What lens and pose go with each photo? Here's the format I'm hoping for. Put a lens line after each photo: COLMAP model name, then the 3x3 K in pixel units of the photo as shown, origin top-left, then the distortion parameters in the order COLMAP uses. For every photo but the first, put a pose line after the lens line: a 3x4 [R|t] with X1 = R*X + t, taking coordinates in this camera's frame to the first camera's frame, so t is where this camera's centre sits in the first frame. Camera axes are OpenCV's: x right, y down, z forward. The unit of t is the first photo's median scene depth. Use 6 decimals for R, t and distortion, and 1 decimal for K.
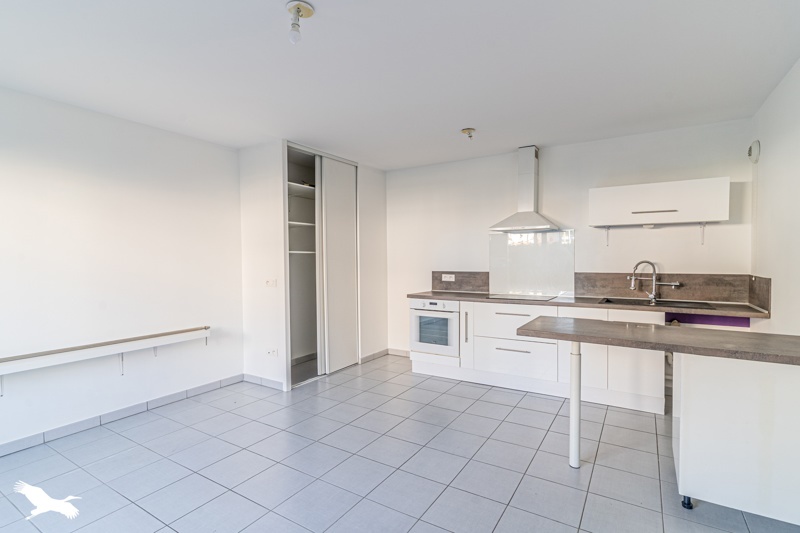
lens RADIAL K [[392.9, 0, 400.0], [0, 392.9, 266.5], [0, 0, 1]] dist [0.000758, 0.000299]
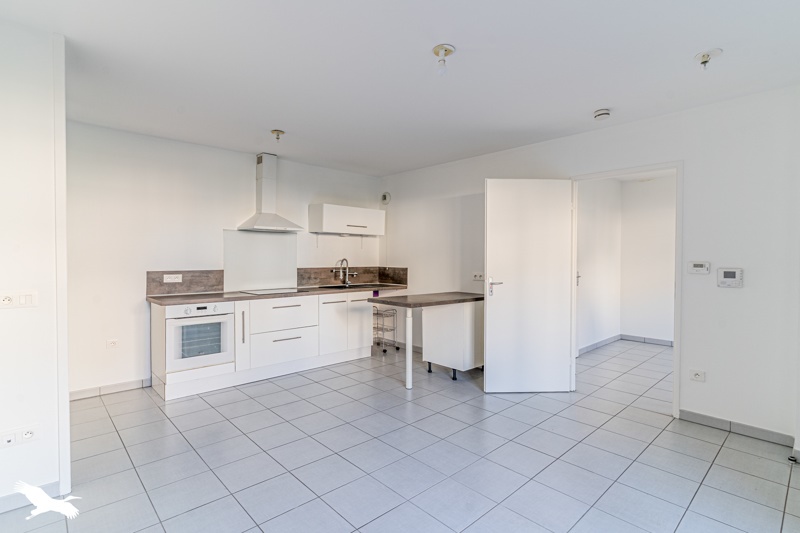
lens RADIAL K [[392.9, 0, 400.0], [0, 392.9, 266.5], [0, 0, 1]] dist [0.000758, 0.000299]
pose [[0.259888, -0.015464, 0.965515, -0.633596], [0.014424, 0.999822, 0.012131, 0.000310], [-0.965531, 0.010774, 0.260065, 0.368670]]
